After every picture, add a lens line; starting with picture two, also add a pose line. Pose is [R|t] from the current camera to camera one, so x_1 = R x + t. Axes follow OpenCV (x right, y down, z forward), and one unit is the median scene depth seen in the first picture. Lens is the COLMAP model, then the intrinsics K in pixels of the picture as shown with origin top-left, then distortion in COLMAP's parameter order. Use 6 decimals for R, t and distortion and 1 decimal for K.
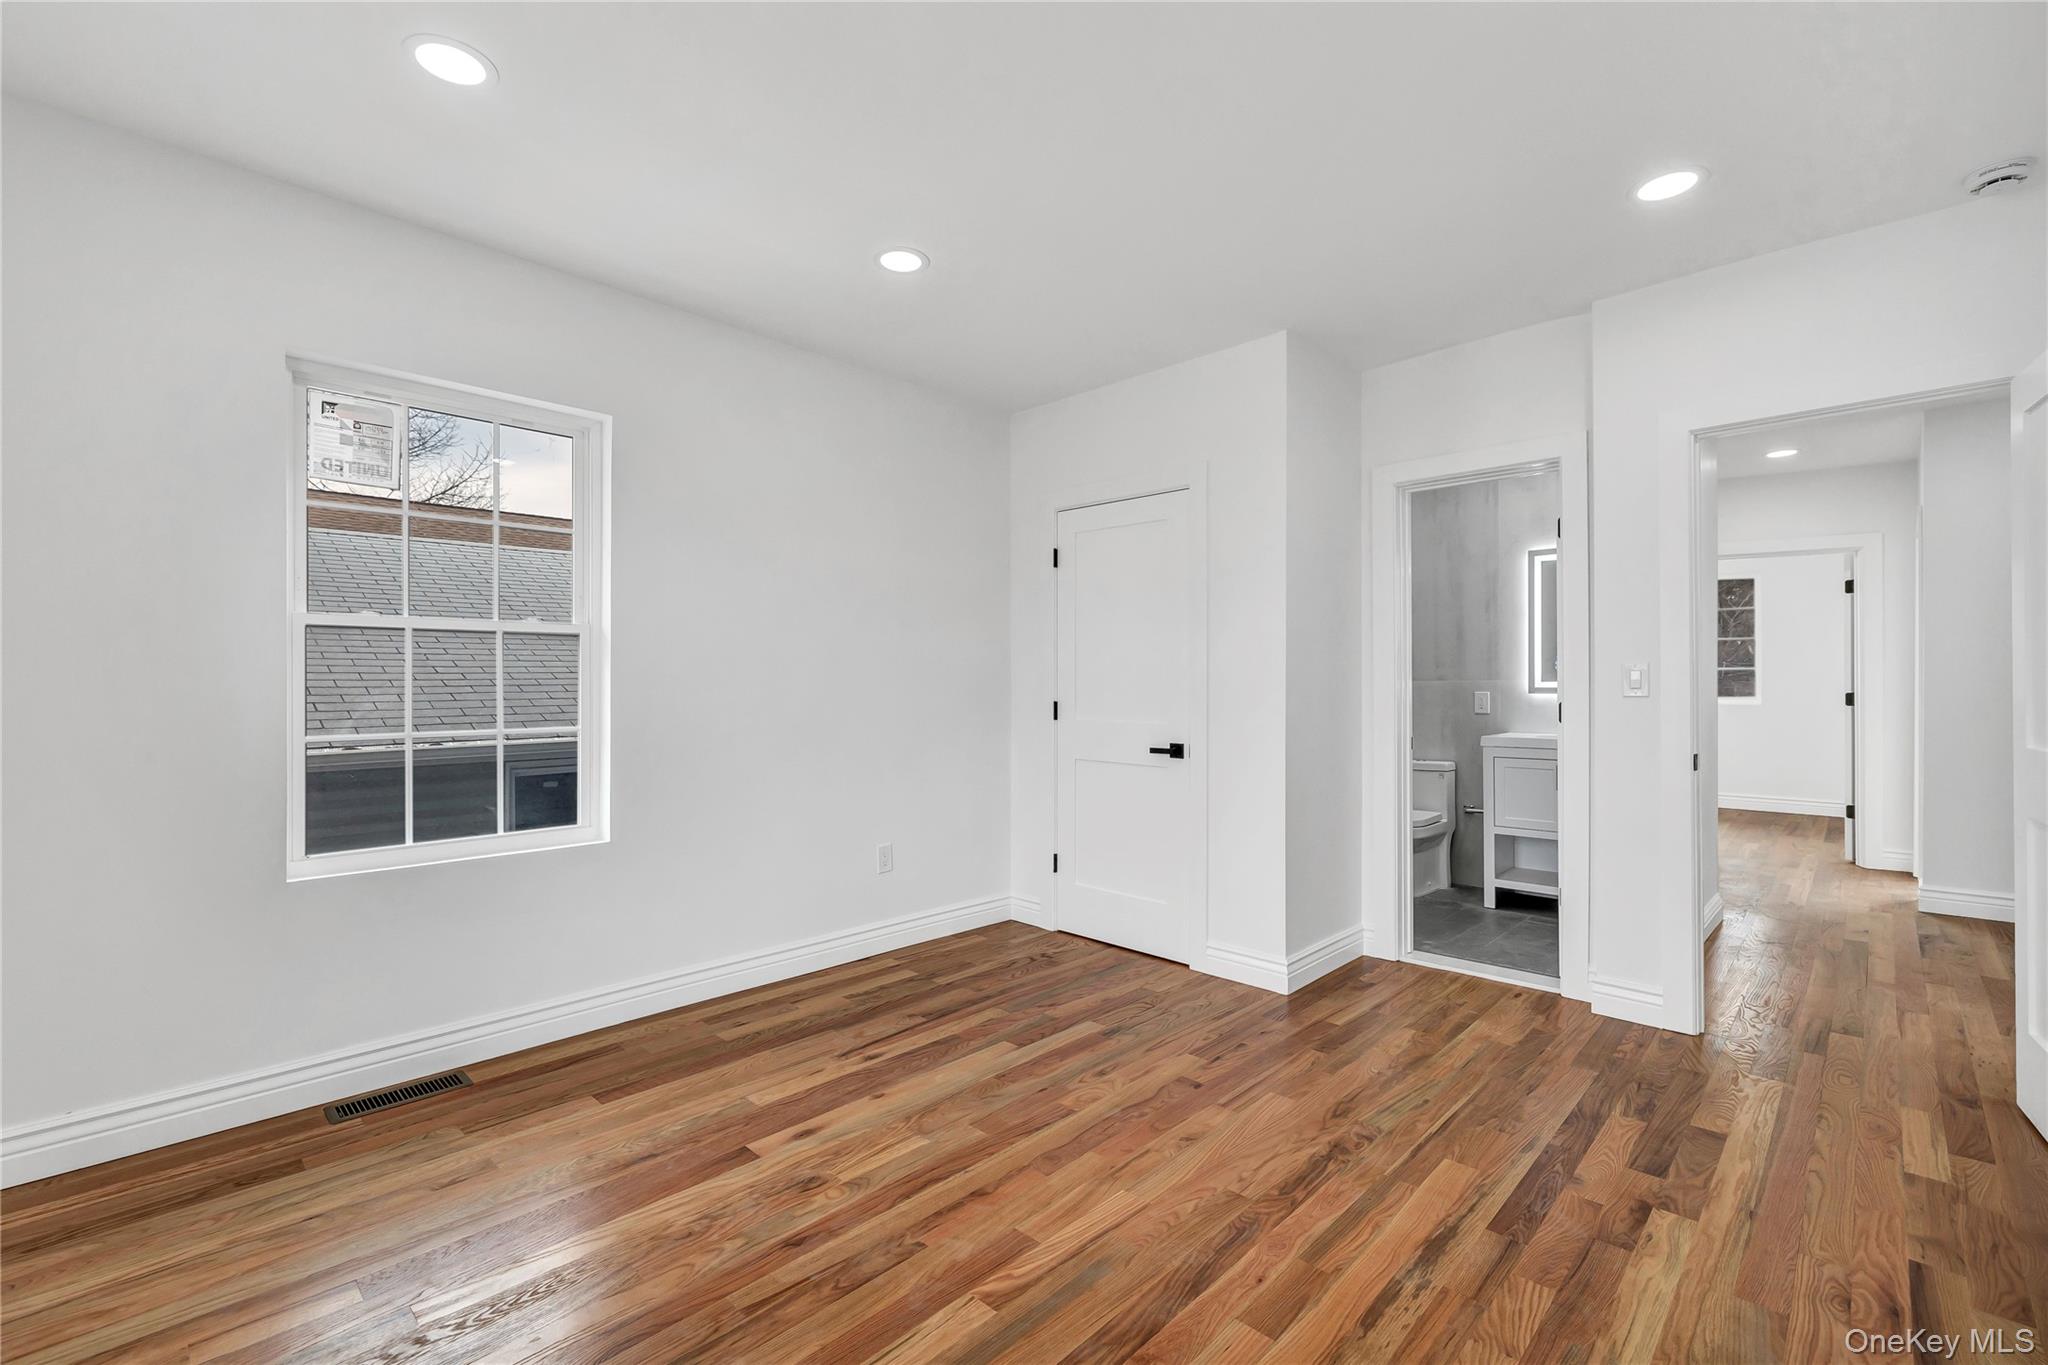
lens RADIAL K [[892.4, 0, 1013.0], [0, 892.4, 681.8], [0, 0, 1]] dist [0.000100, -0.000225]
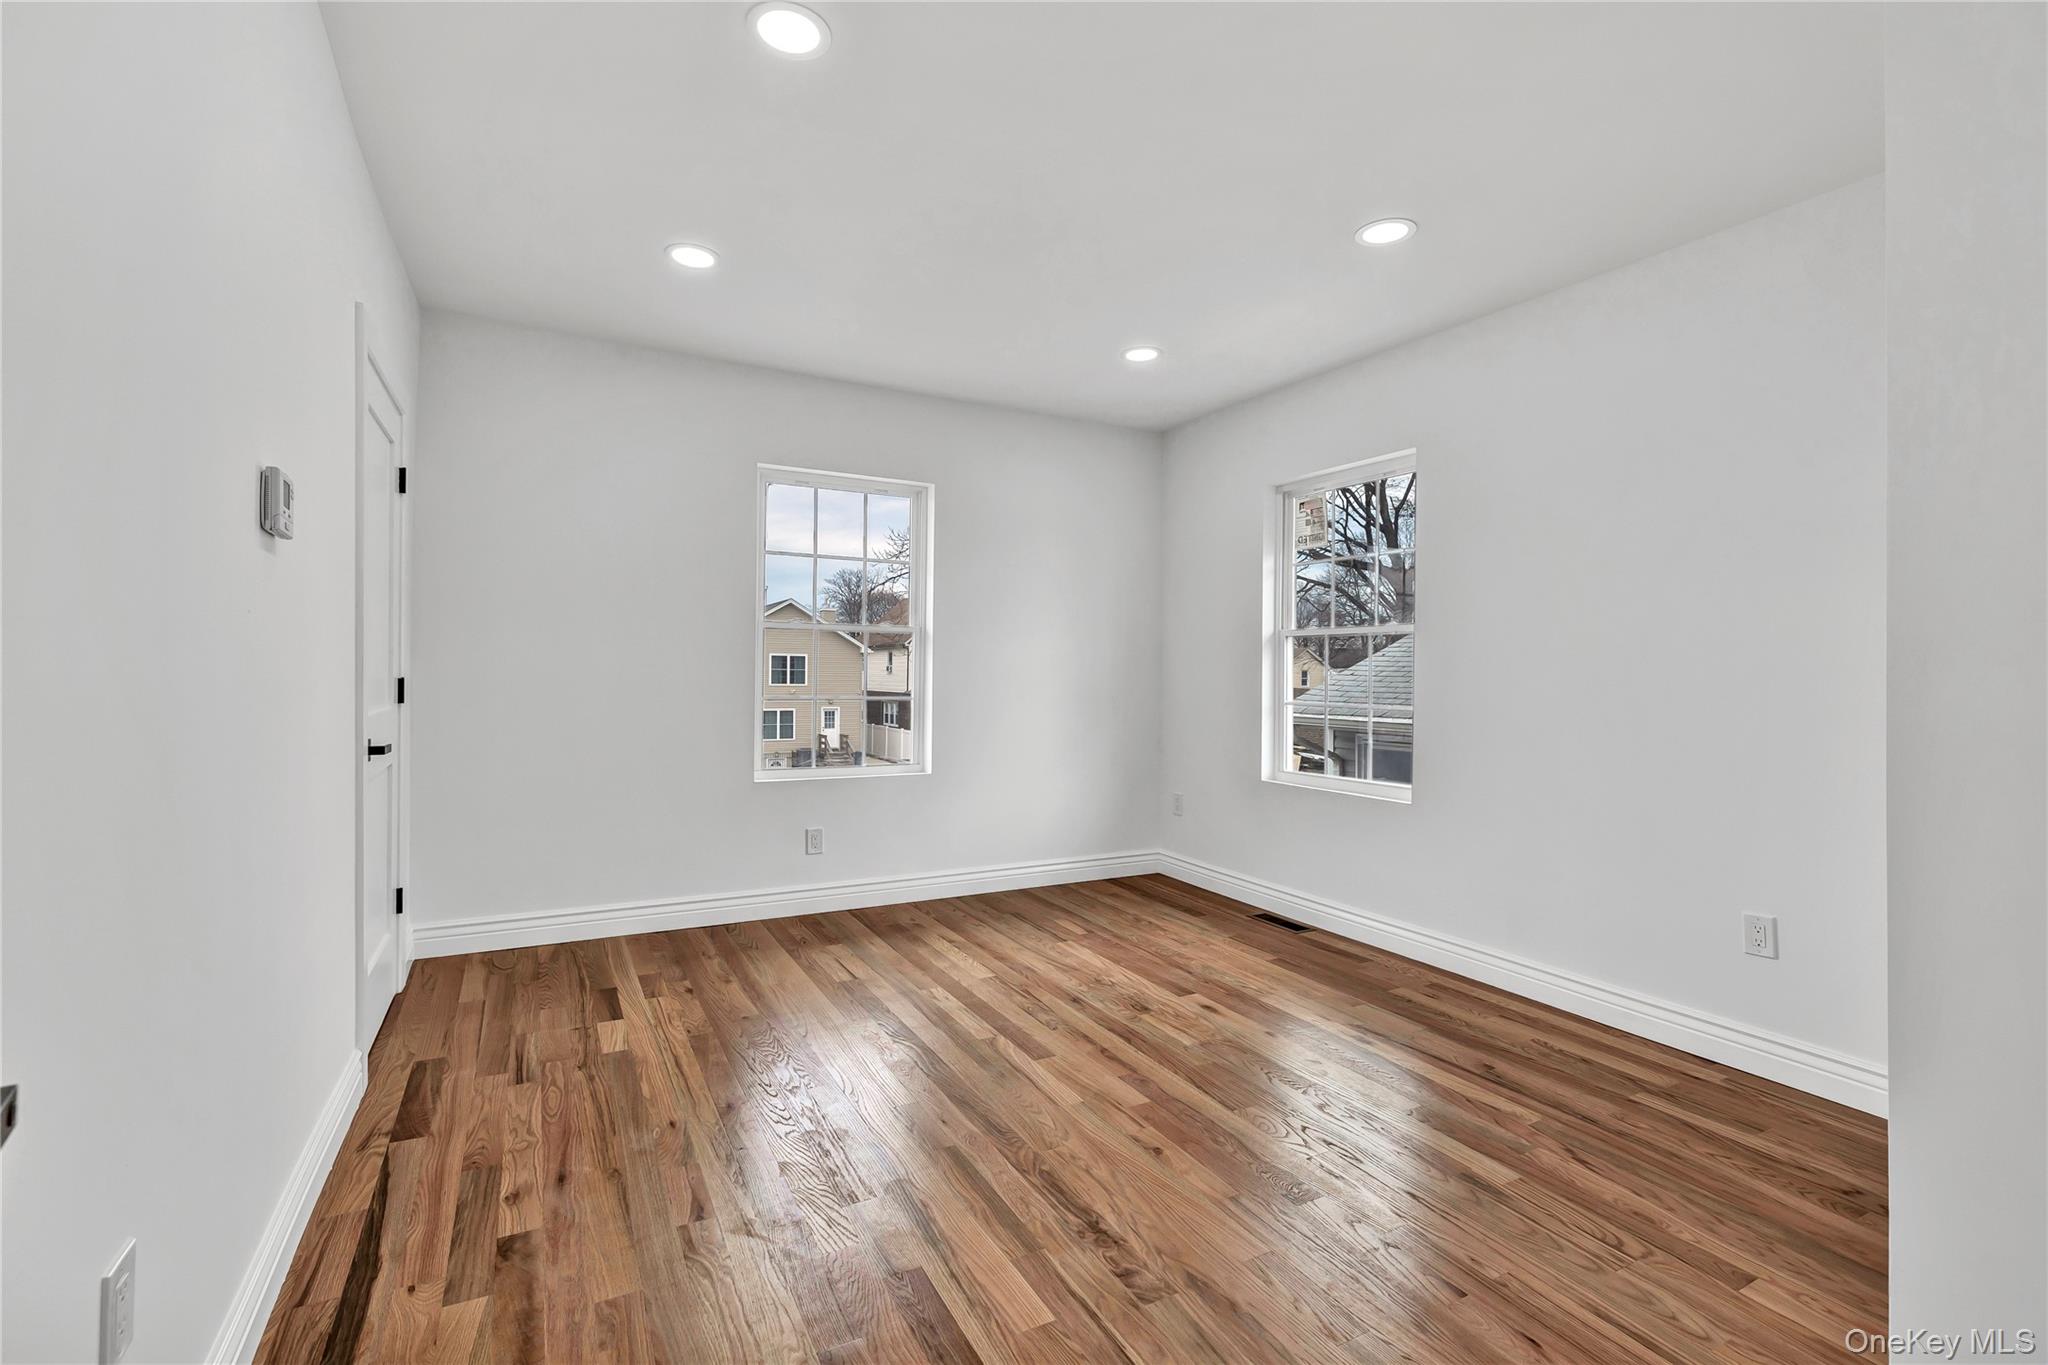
lens RADIAL K [[892.4, 0, 1010.8], [0, 892.4, 675.0], [0, 0, 1]] dist [0.000100, -0.000225]
pose [[-0.299010, 0.004246, -0.954241, 0.984165], [-0.011155, 0.999906, 0.007945, 0.002769], [0.954185, 0.013021, -0.298934, 0.973599]]
